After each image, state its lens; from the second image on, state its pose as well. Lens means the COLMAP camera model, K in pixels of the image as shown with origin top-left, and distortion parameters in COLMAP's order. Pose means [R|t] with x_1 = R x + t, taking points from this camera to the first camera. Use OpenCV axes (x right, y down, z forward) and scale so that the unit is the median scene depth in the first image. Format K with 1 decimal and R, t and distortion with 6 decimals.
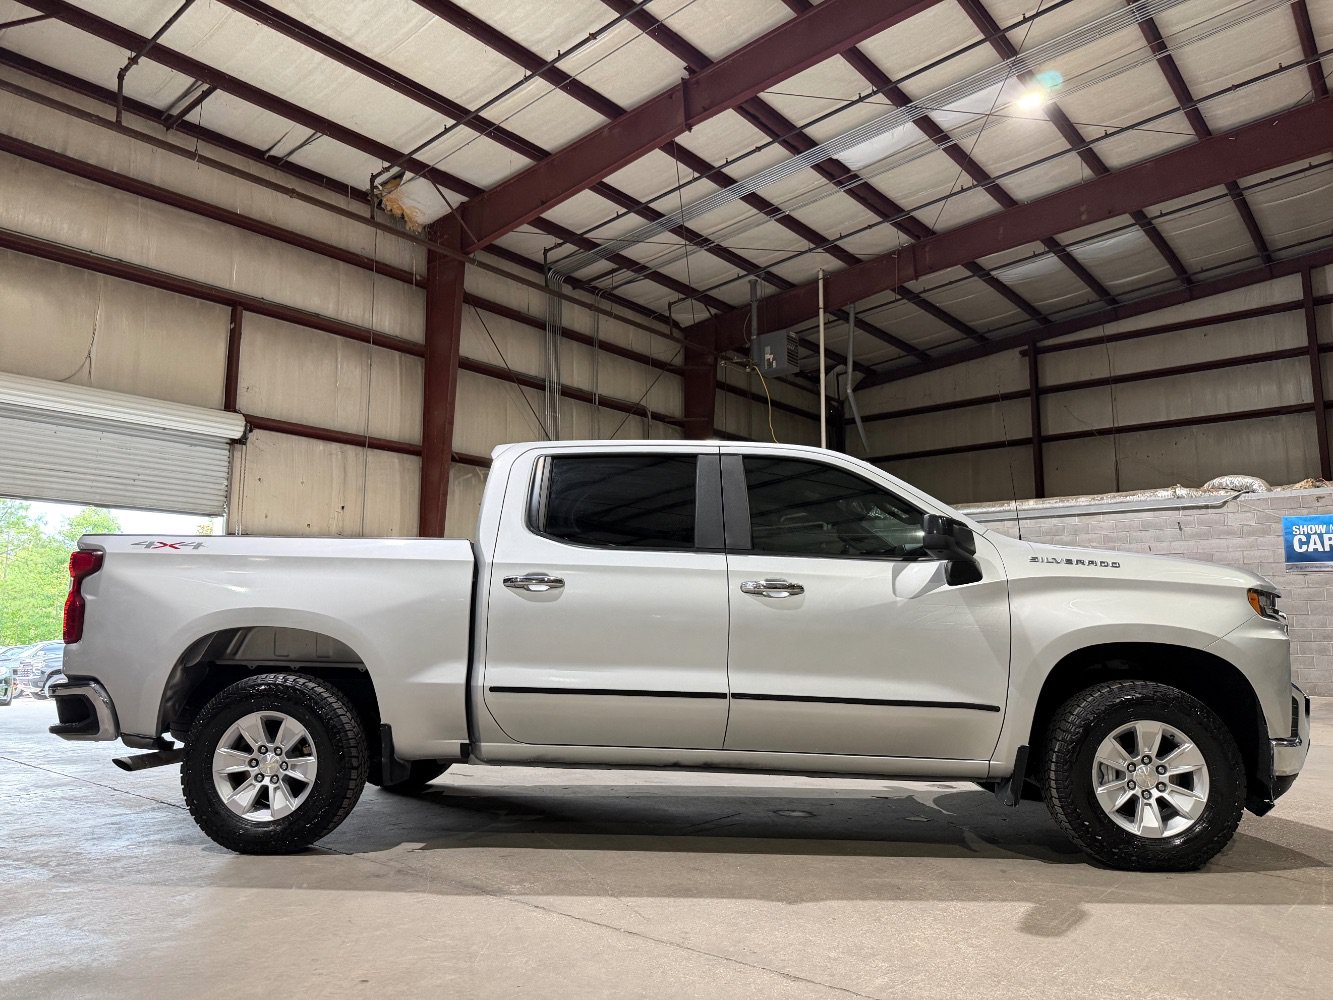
lens RADIAL K [[947.3, 0, 658.6], [0, 947.3, 498.9], [0, 0, 1]] dist [0.015996, -0.028219]
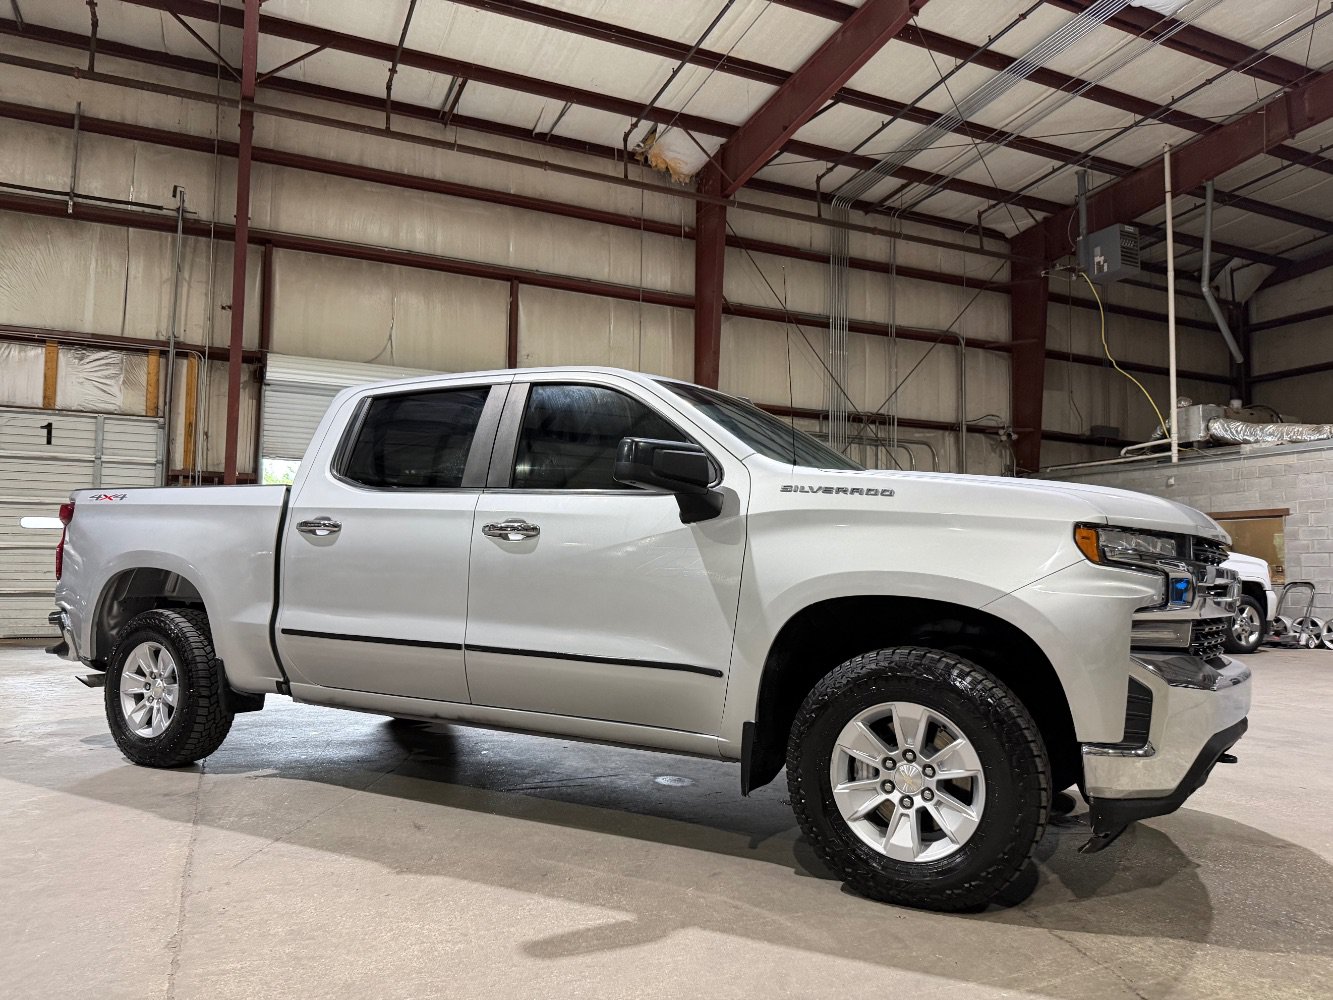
lens RADIAL K [[947.3, 0, 667.5], [0, 947.3, 509.2], [0, 0, 1]] dist [0.015996, -0.028219]
pose [[0.901366, -0.019979, -0.432597, 0.165731], [0.048608, 0.997290, 0.055222, 0.008470], [0.430322, -0.070803, 0.899895, 0.067044]]
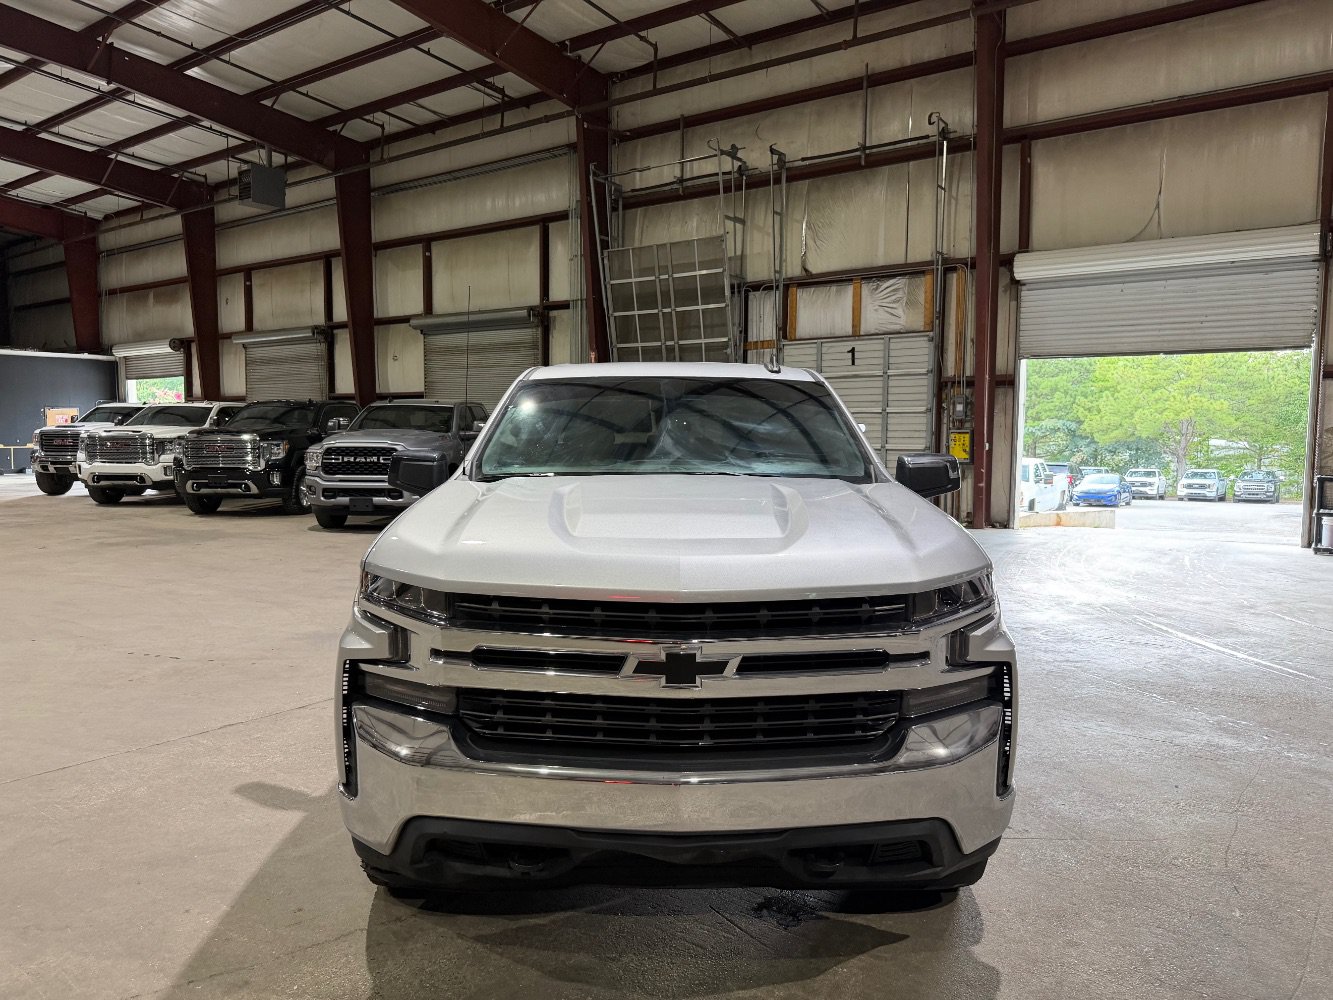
lens RADIAL K [[947.3, 0, 655.6], [0, 947.3, 507.6], [0, 0, 1]] dist [0.015996, -0.028219]
pose [[0.053811, 0.078115, -0.995491, 0.331143], [0.135619, 0.987126, 0.084790, 0.007485], [0.989299, -0.139570, 0.042524, 0.301072]]
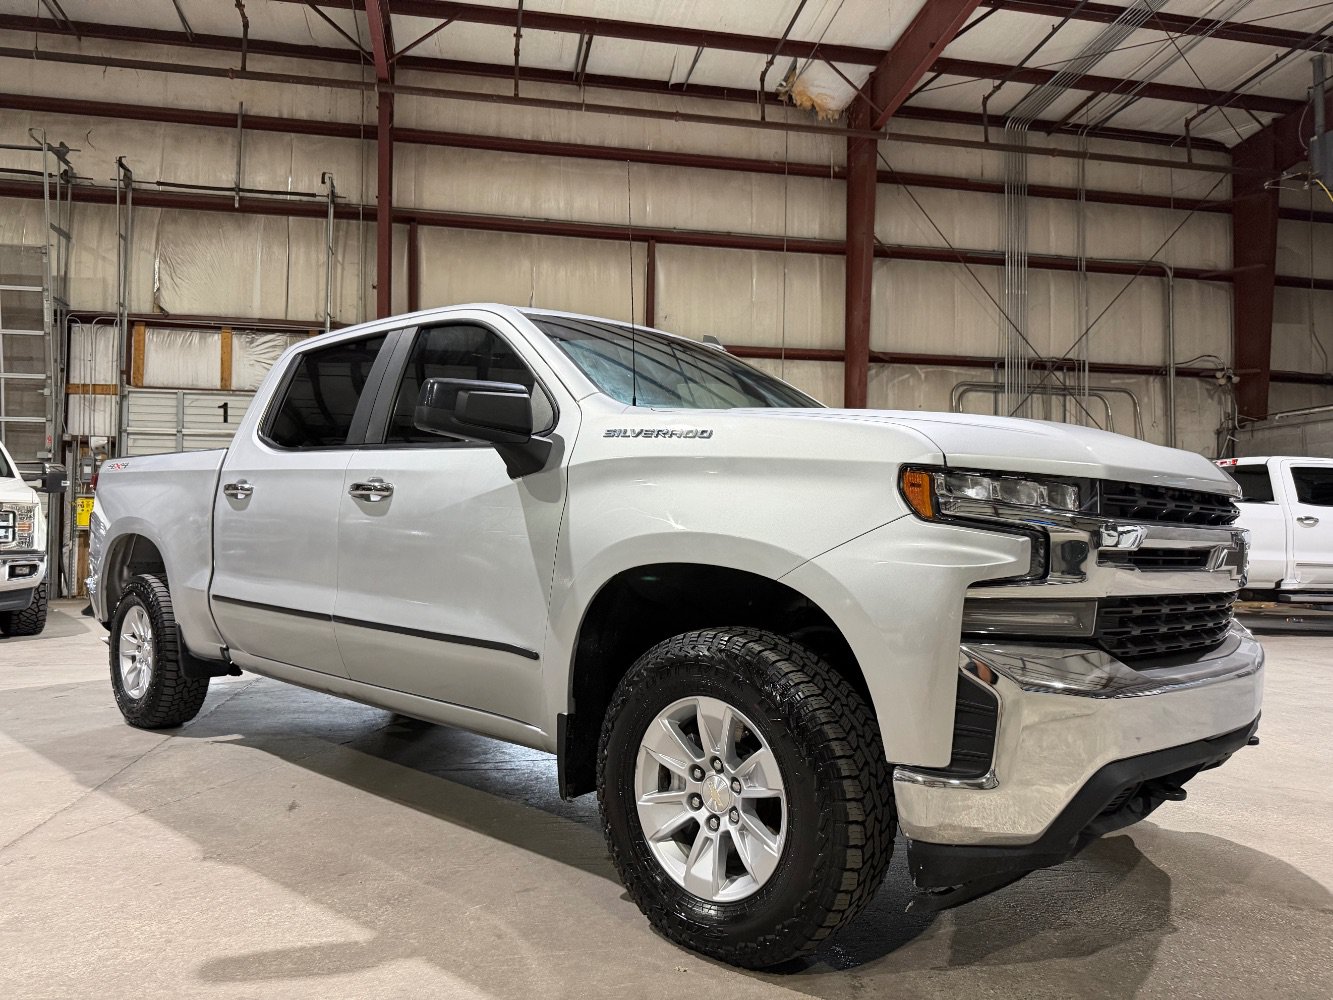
lens RADIAL K [[947.3, 0, 657.2], [0, 947.3, 509.3], [0, 0, 1]] dist [0.015996, -0.028219]
pose [[0.772305, -0.013344, -0.635112, 0.212680], [0.079115, 0.994016, 0.075320, 0.017949], [0.630307, -0.108417, 0.768739, 0.135982]]
